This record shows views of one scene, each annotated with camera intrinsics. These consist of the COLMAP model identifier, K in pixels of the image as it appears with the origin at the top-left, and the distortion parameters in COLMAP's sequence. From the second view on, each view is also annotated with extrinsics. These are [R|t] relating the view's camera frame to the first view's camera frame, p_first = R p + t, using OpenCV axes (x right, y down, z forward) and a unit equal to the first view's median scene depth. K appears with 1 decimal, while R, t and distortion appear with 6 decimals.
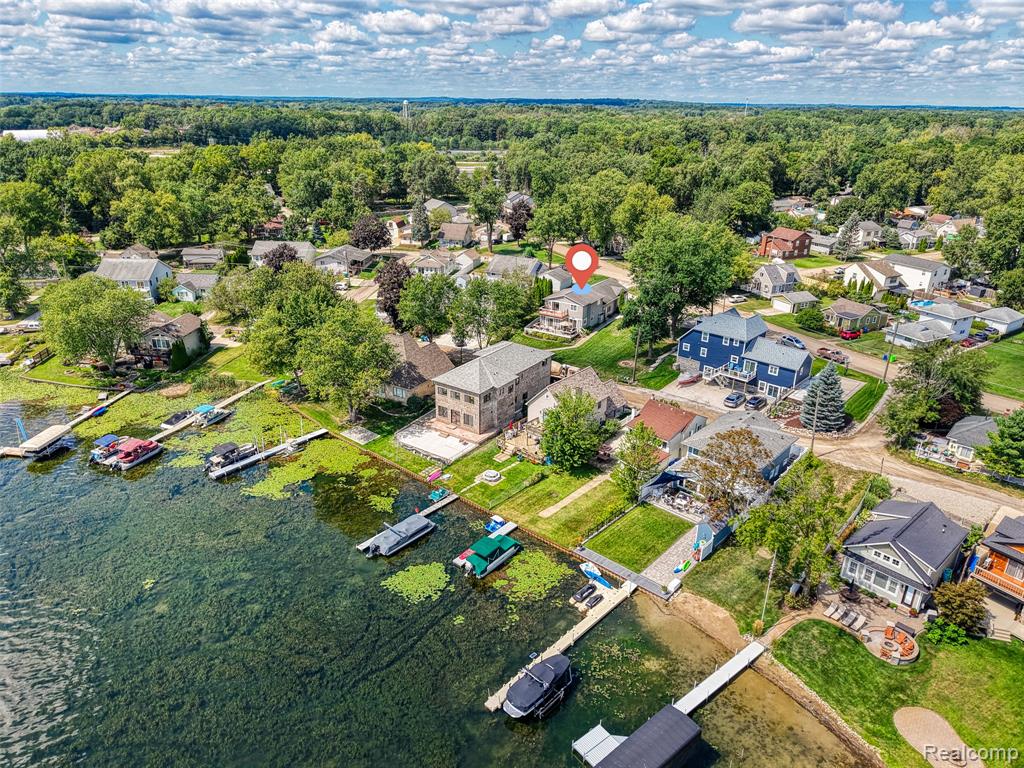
lens RADIAL K [[692.8, 0, 508.0], [0, 692.8, 370.2], [0, 0, 1]] dist [0.021368, -0.014345]
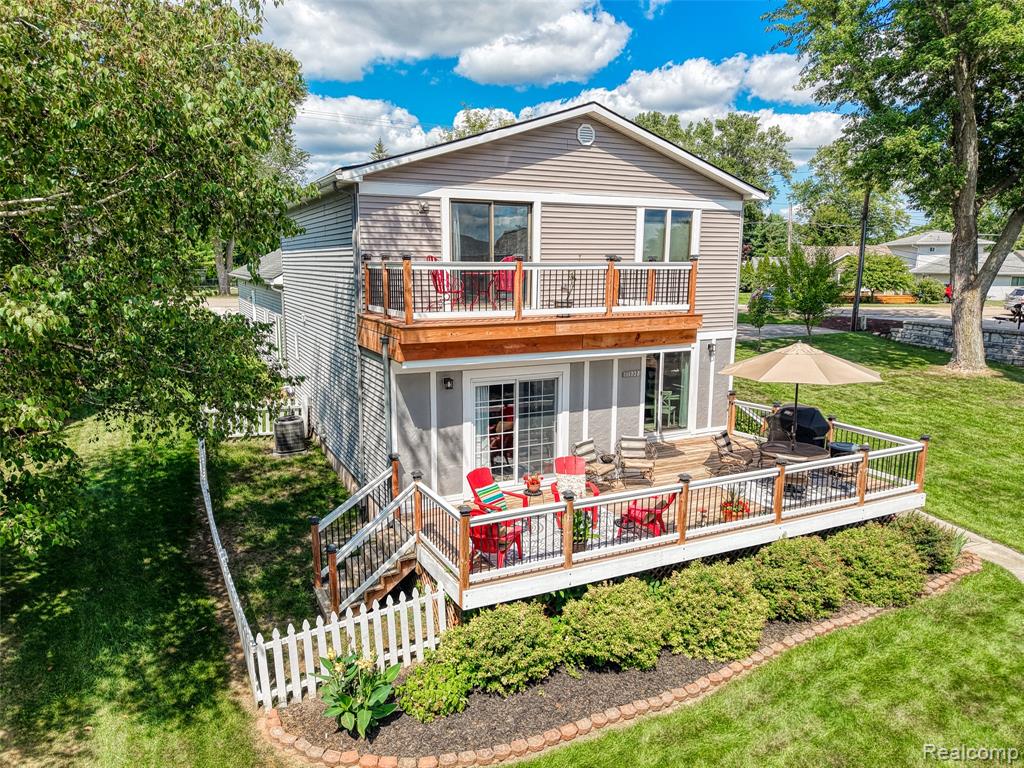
lens RADIAL K [[689.1, 0, 512.0], [0, 689.1, 384.0], [0, 0, 1]] dist [-0.002284, 0.001446]
pose [[0.520186, -0.159222, 0.839080, -0.007989], [0.316129, 0.948582, -0.015983, -0.073613], [-0.793391, 0.273572, 0.543773, 0.952700]]
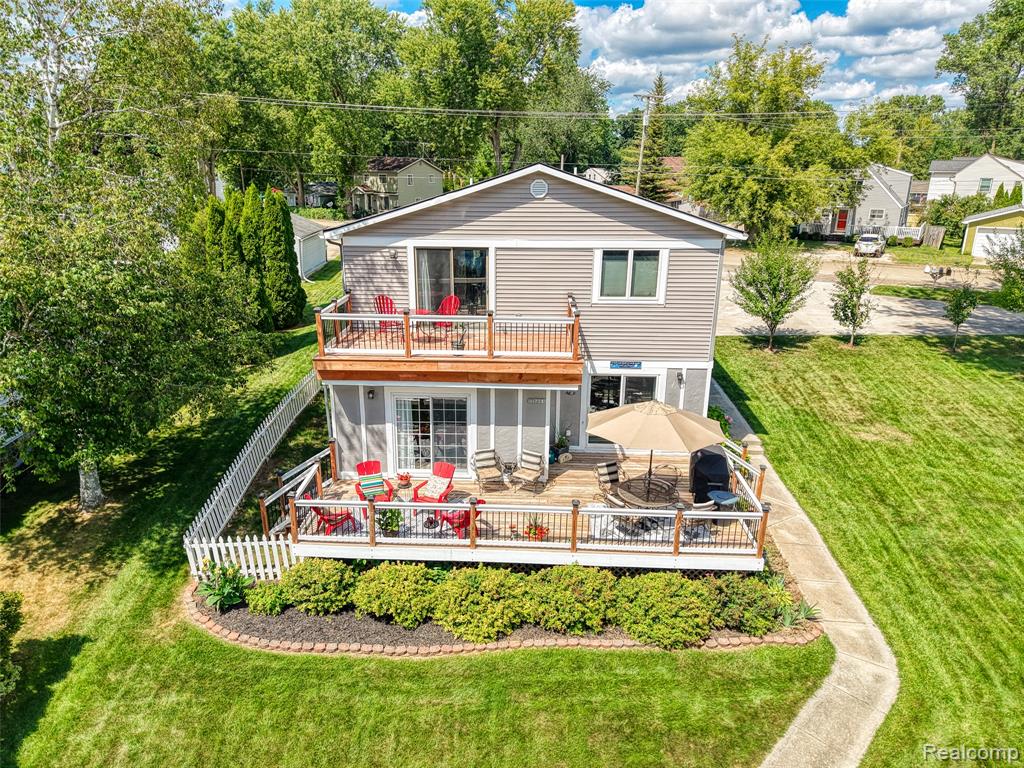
lens RADIAL K [[689.1, 0, 512.0], [0, 689.1, 384.0], [0, 0, 1]] dist [-0.002284, 0.001446]
pose [[0.861128, -0.157075, 0.483514, 0.020210], [0.187944, 0.982054, -0.015694, -0.073034], [-0.472372, 0.104388, 0.875196, 0.897370]]
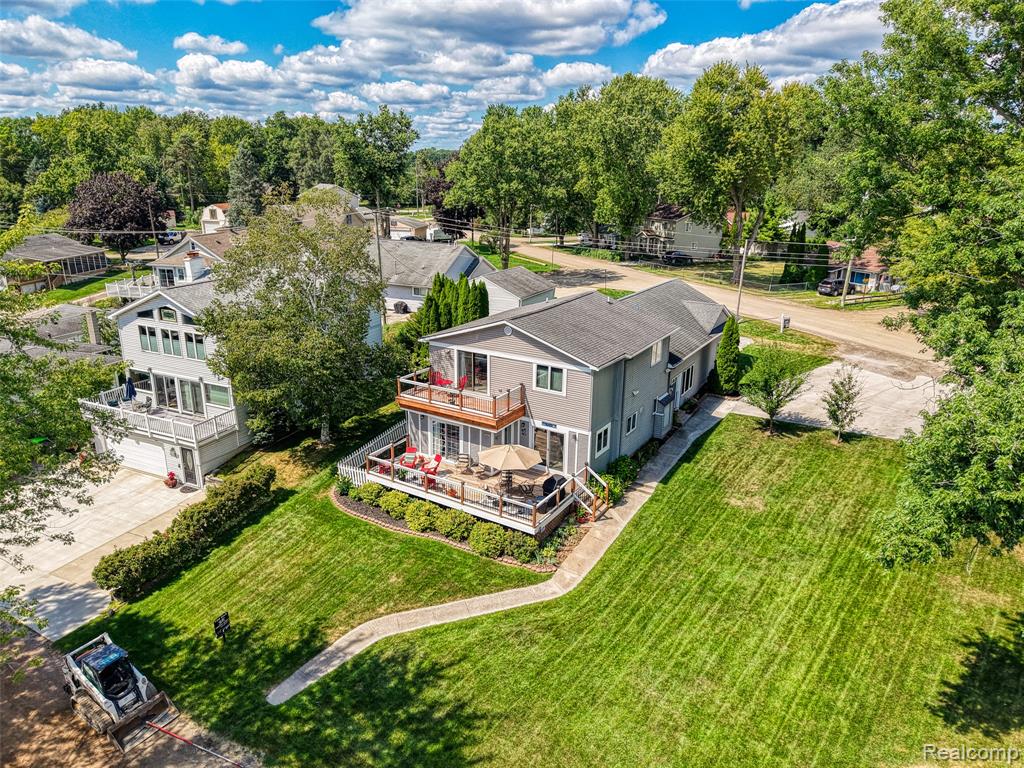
lens RADIAL K [[692.8, 0, 508.0], [0, 692.8, 370.2], [0, 0, 1]] dist [0.021368, -0.014345]
pose [[0.999995, -0.001914, 0.002519, 0.079904], [0.002125, 0.996242, -0.086587, -0.072724], [-0.002343, 0.086592, 0.996241, 0.771971]]
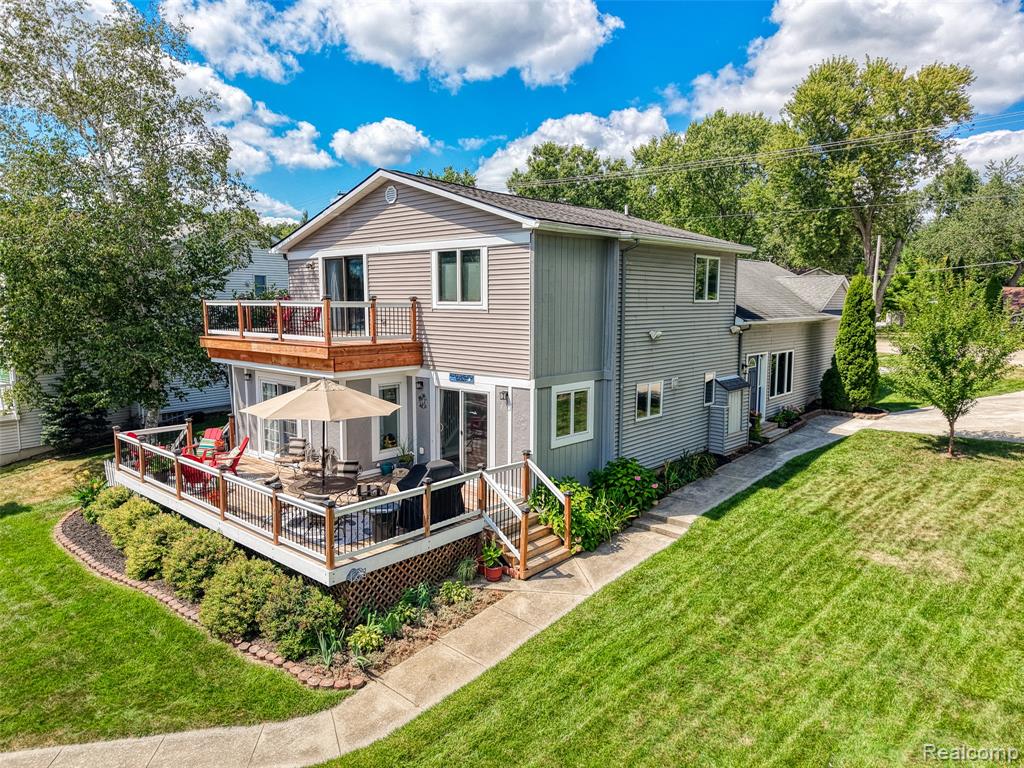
lens RADIAL K [[692.8, 0, 508.0], [0, 692.8, 370.2], [0, 0, 1]] dist [0.021368, -0.014345]
pose [[0.986633, 0.007646, -0.162776, 0.117459], [-0.051399, 0.962509, -0.266336, -0.047892], [0.154637, 0.271143, 0.950036, 0.890286]]
